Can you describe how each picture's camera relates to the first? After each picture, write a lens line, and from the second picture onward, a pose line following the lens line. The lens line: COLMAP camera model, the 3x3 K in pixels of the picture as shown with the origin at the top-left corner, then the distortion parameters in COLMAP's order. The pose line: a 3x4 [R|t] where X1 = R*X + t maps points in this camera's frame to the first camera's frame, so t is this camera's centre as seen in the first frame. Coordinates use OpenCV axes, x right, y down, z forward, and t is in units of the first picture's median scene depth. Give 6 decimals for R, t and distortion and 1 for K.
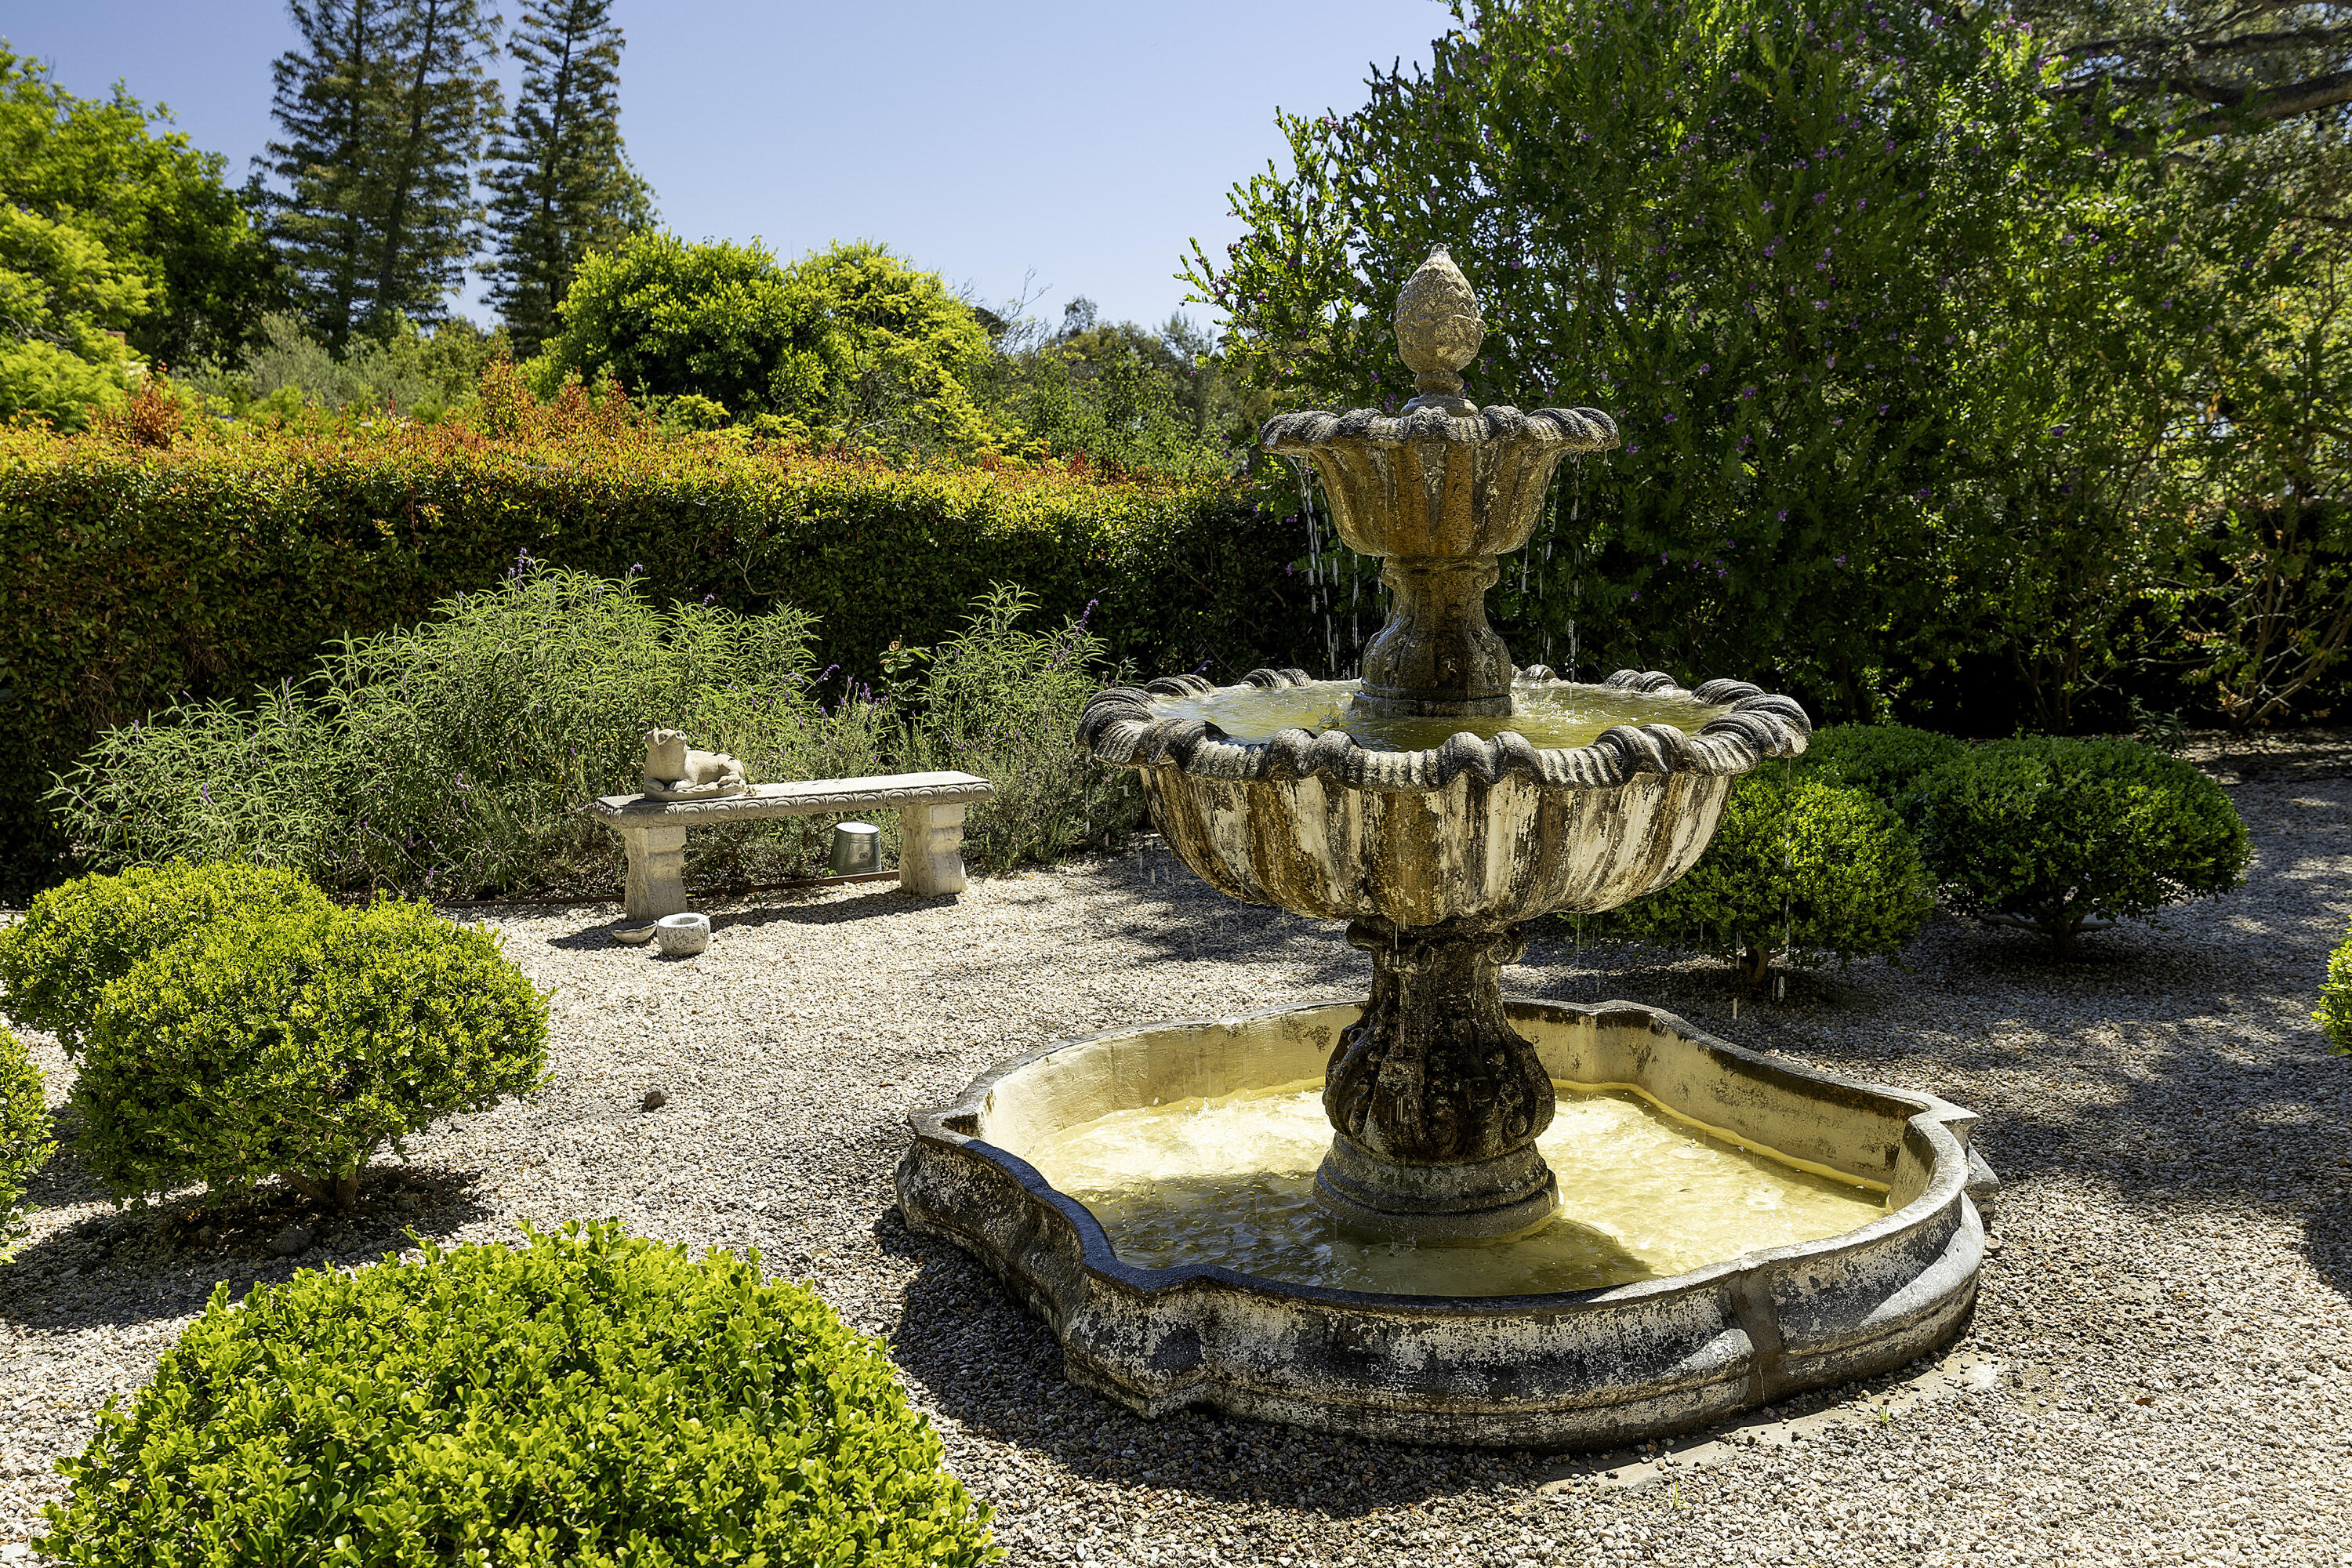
lens RADIAL K [[2105.6, 0, 1176.0], [0, 2105.6, 782.1], [0, 0, 1]] dist [0.009801, 0.003263]
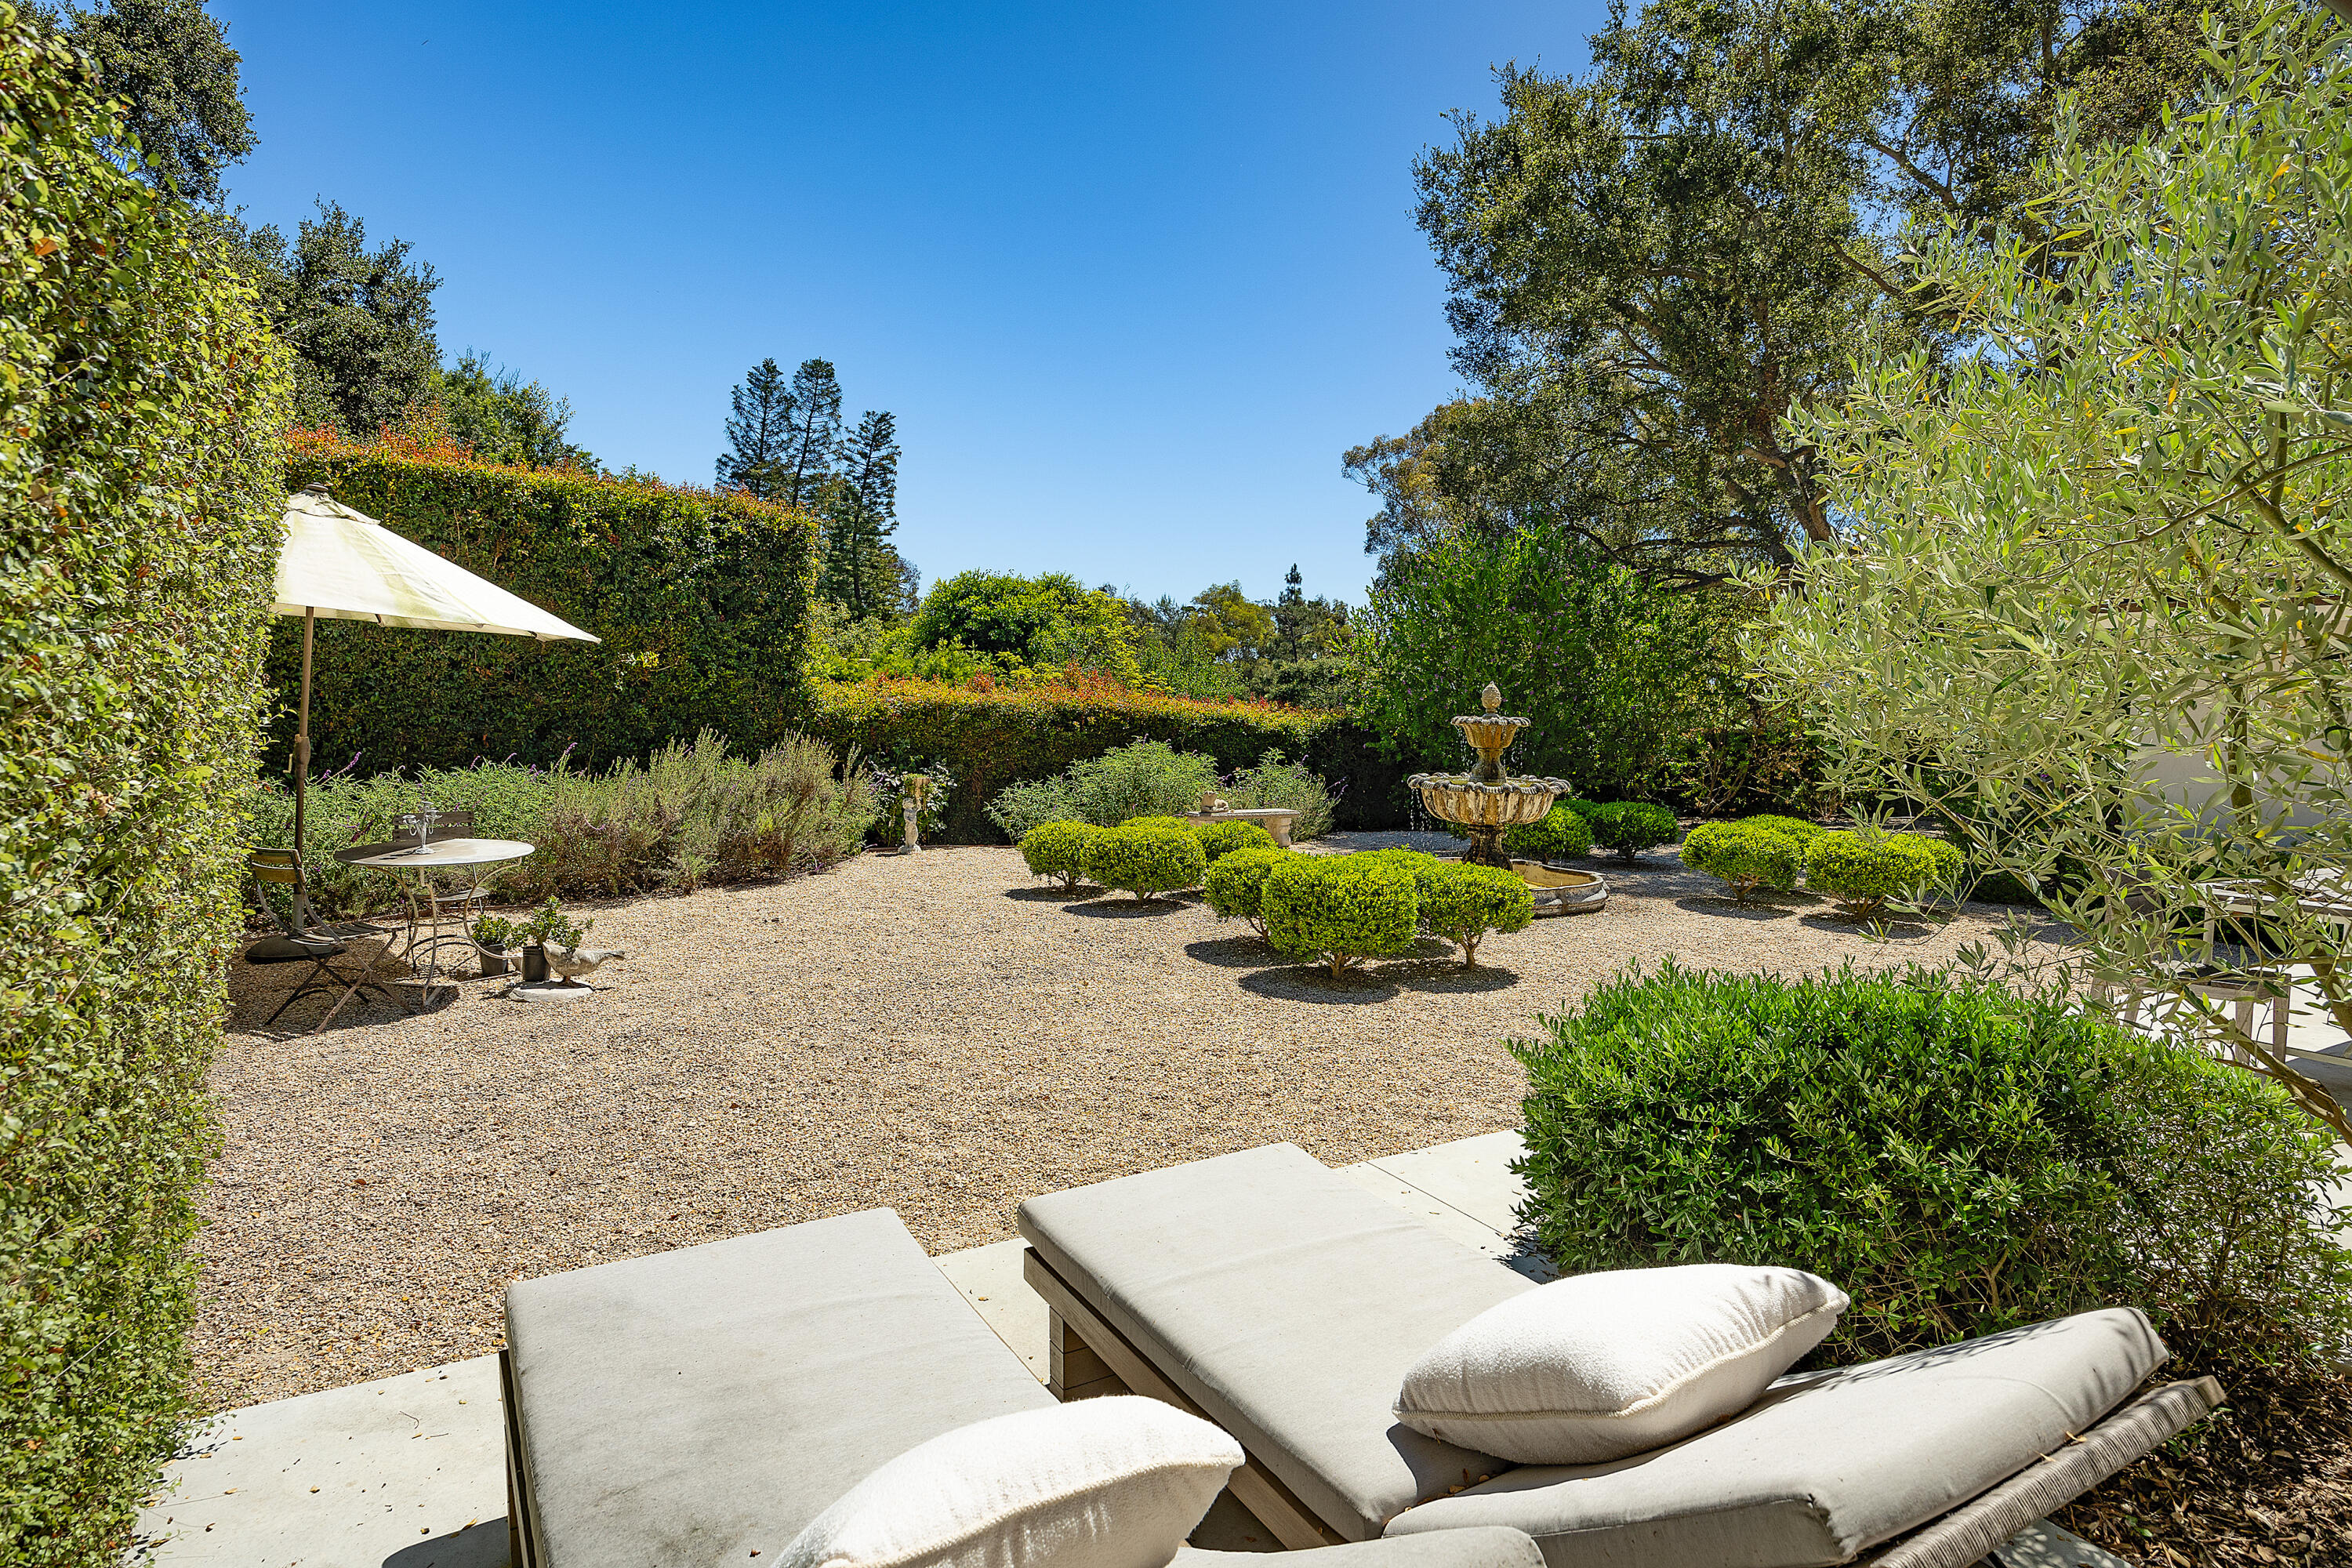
lens RADIAL K [[1281.8, 0, 1176.6], [0, 1281.8, 784.2], [0, 0, 1]] dist [0.001238, 0.000007]
pose [[0.998936, 0.026633, 0.037657, -0.266679], [-0.024145, 0.997590, -0.065050, 0.068744], [-0.039299, 0.064072, 0.997171, -0.707917]]
